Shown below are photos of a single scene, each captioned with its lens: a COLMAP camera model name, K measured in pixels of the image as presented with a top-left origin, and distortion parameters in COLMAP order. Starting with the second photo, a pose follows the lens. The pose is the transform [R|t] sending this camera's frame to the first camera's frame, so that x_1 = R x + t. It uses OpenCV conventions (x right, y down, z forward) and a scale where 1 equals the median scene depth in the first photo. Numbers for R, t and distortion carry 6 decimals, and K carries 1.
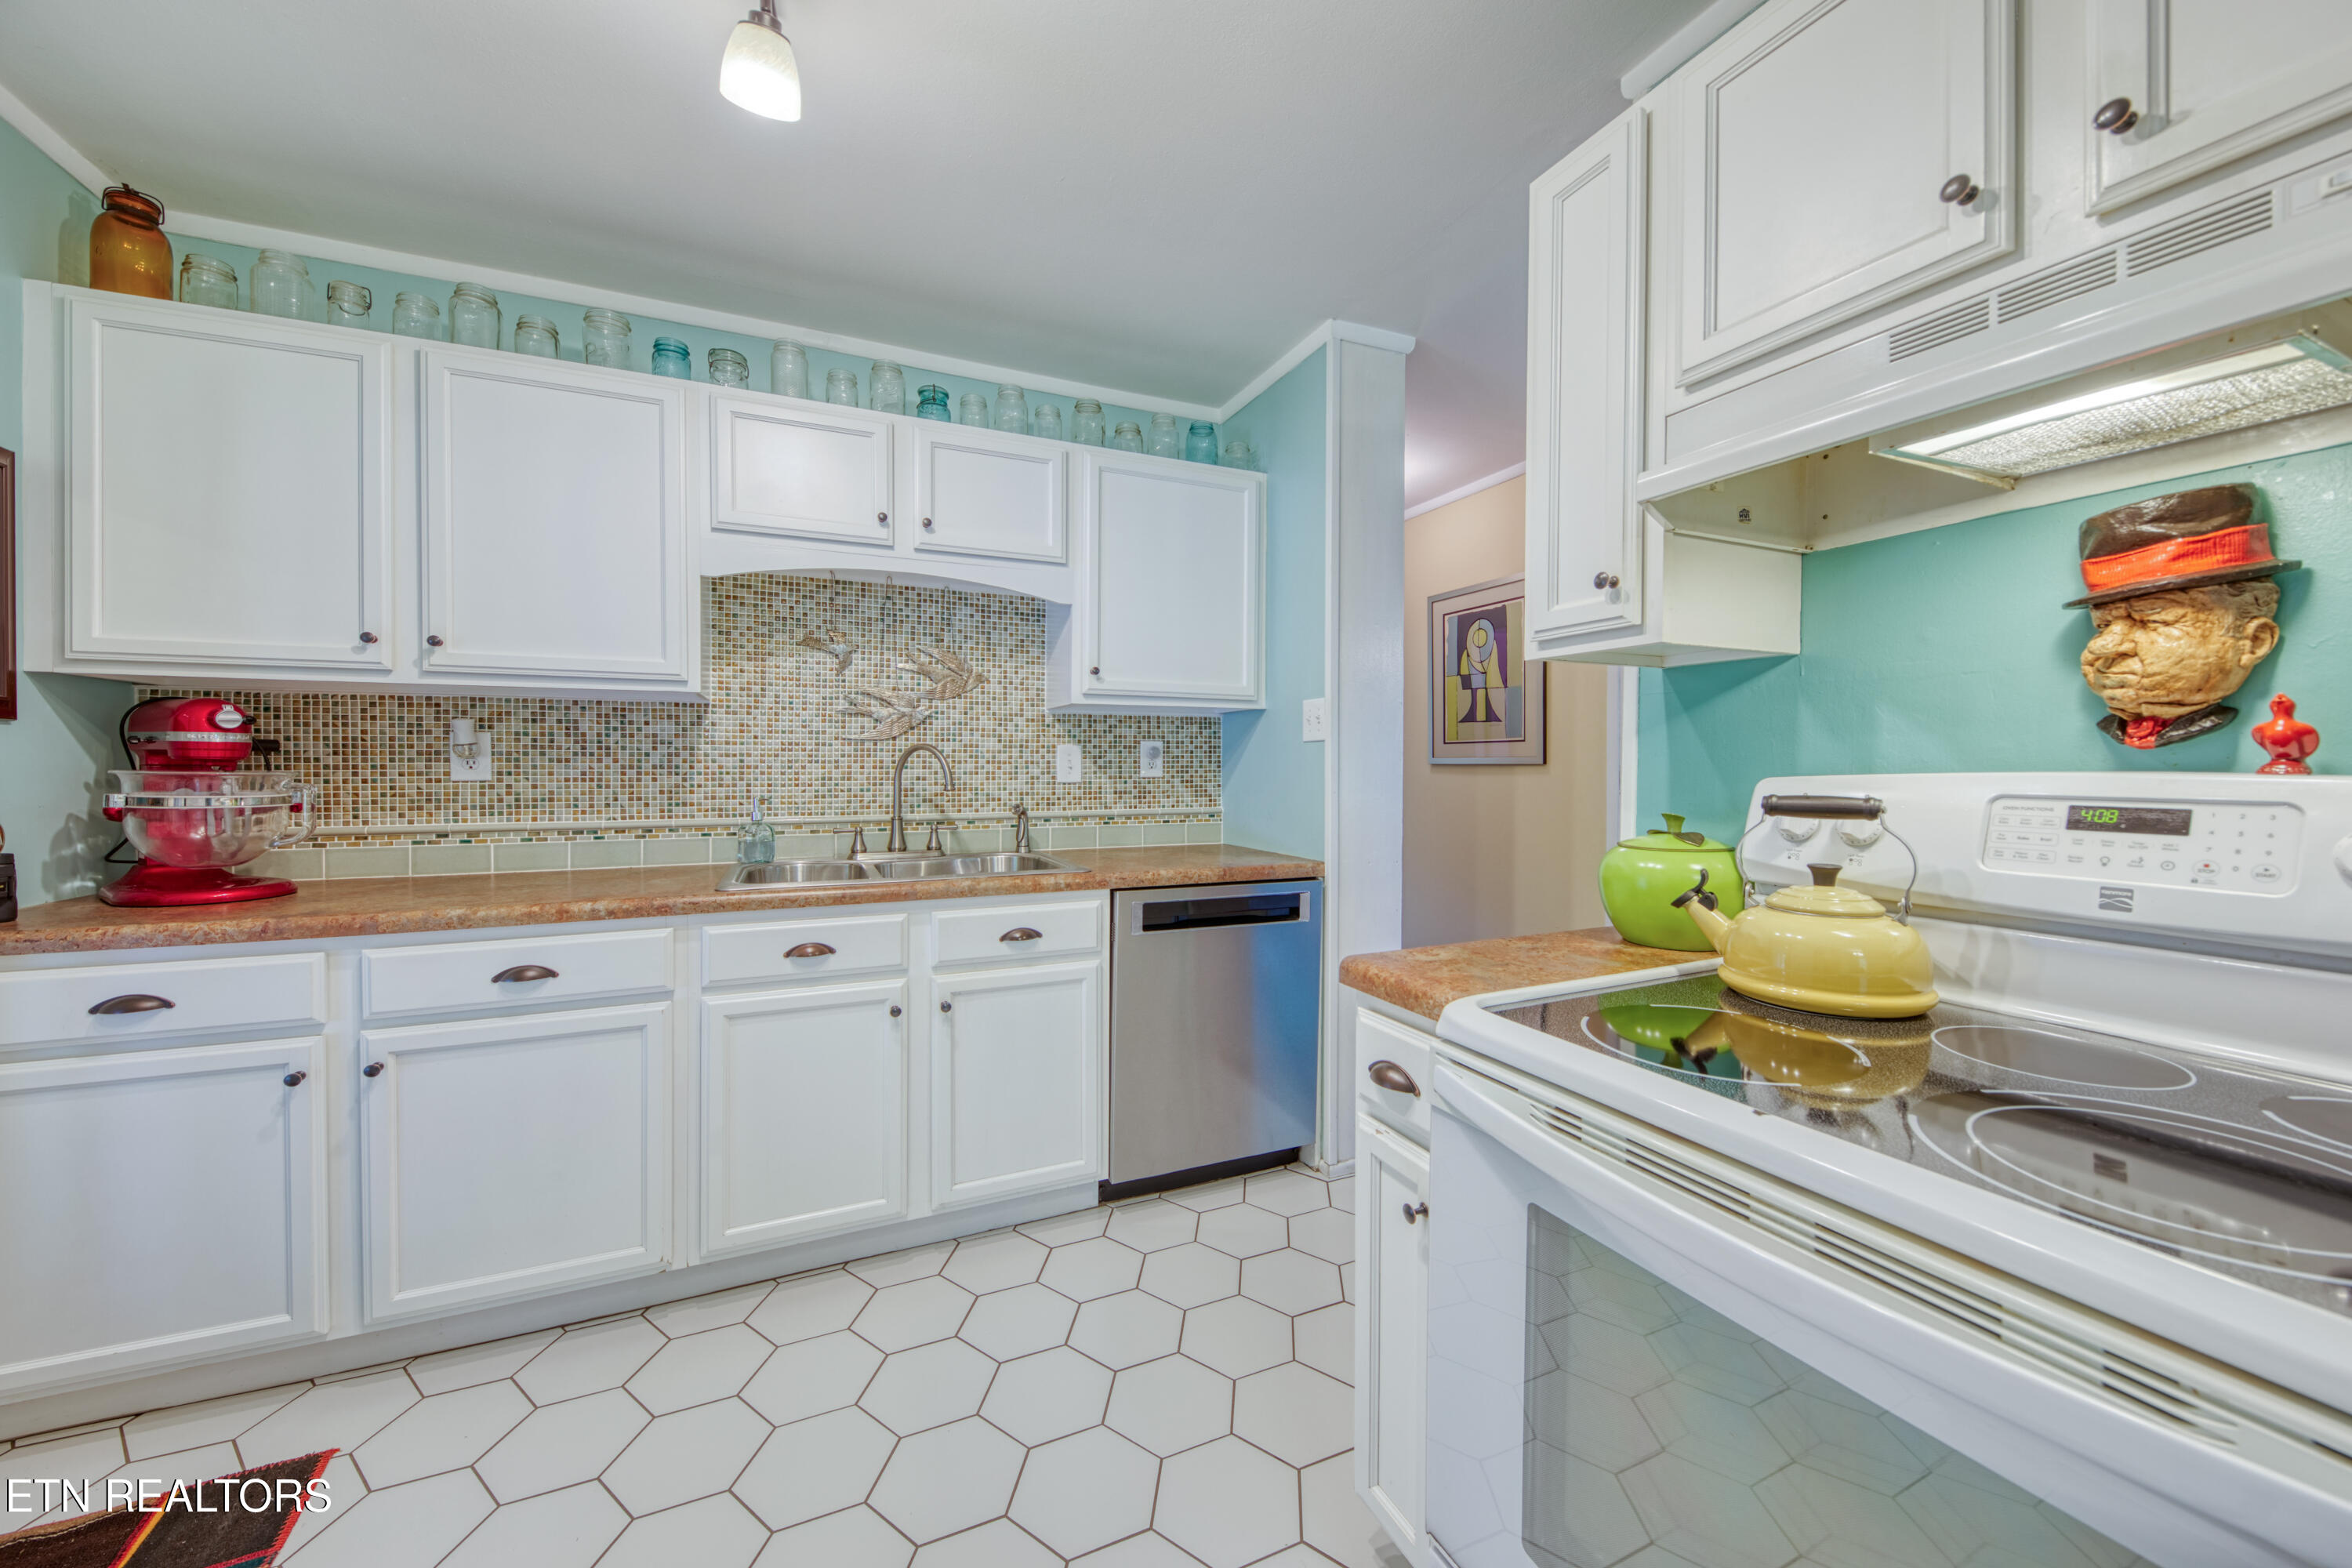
lens RADIAL K [[722.8, 0, 1184.9], [0, 722.8, 770.3], [0, 0, 1]] dist [-0.000684, -0.000729]
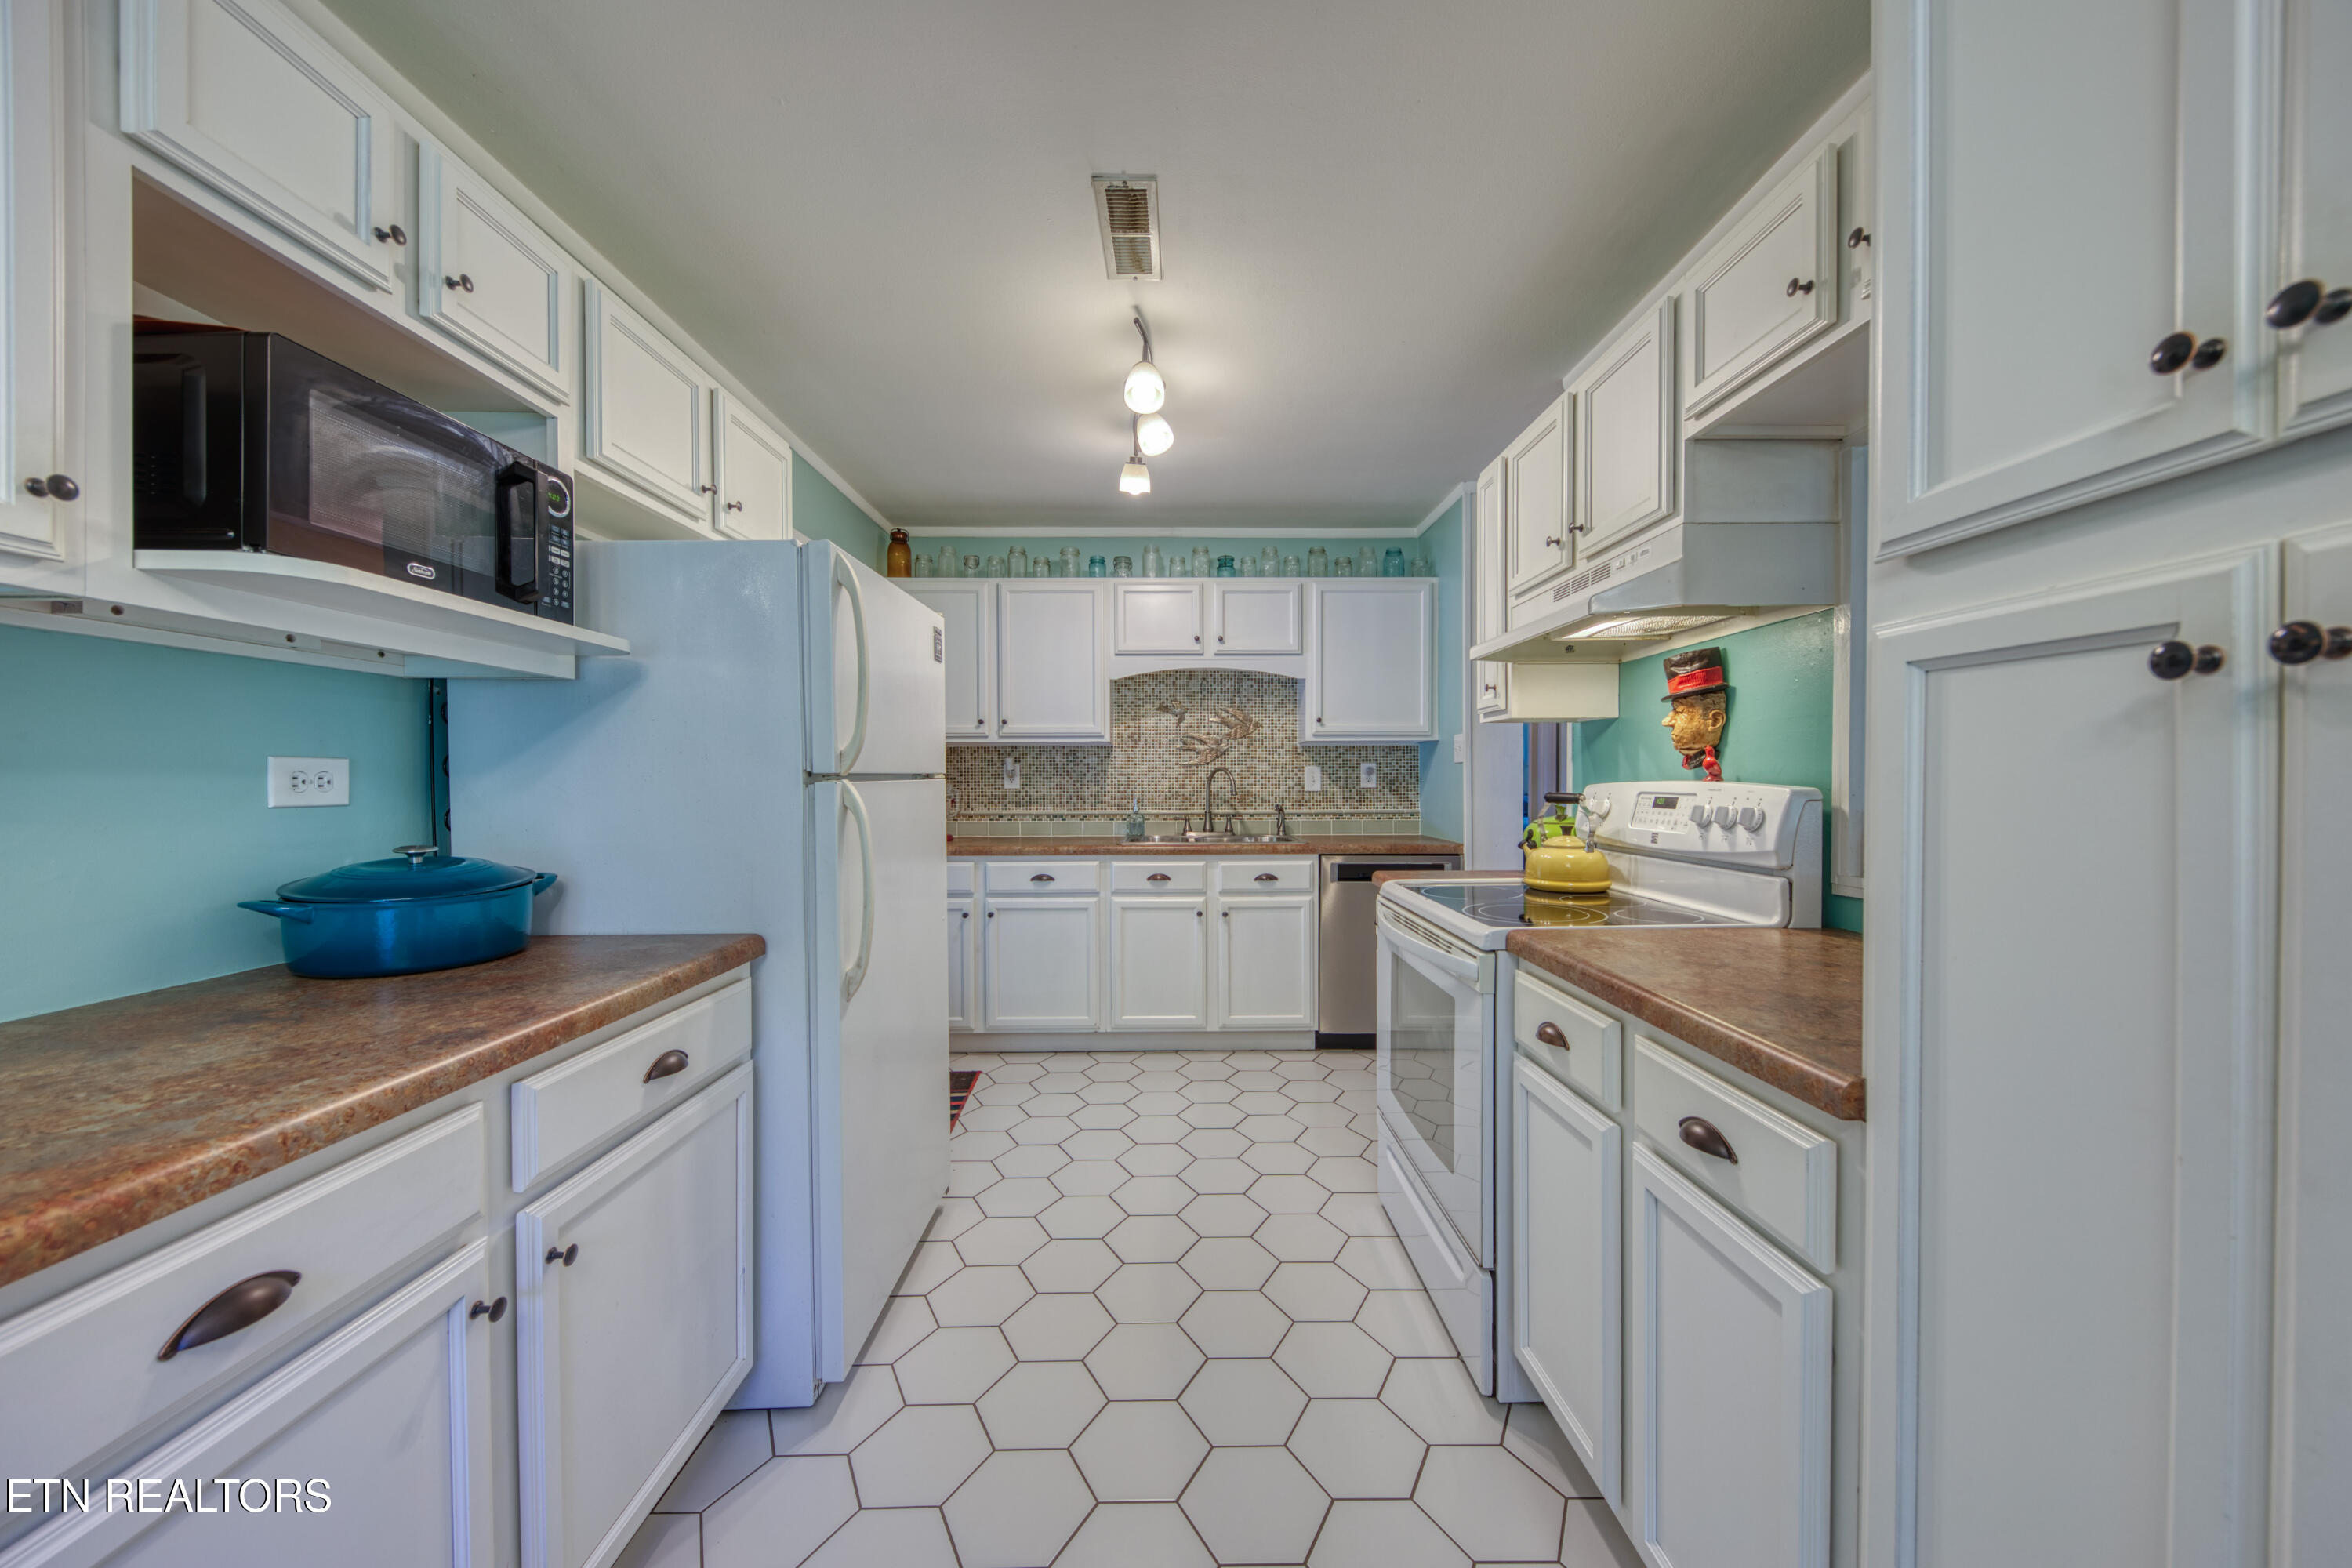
lens RADIAL K [[821.2, 0, 1176.6], [0, 821.2, 788.7], [0, 0, 1]] dist [-0.006103, -0.001344]
pose [[0.879264, 0.000784, -0.476334, 0.492582], [0.000853, 0.999994, 0.003220, 0.007311], [0.476334, -0.003238, 0.879259, -0.785972]]
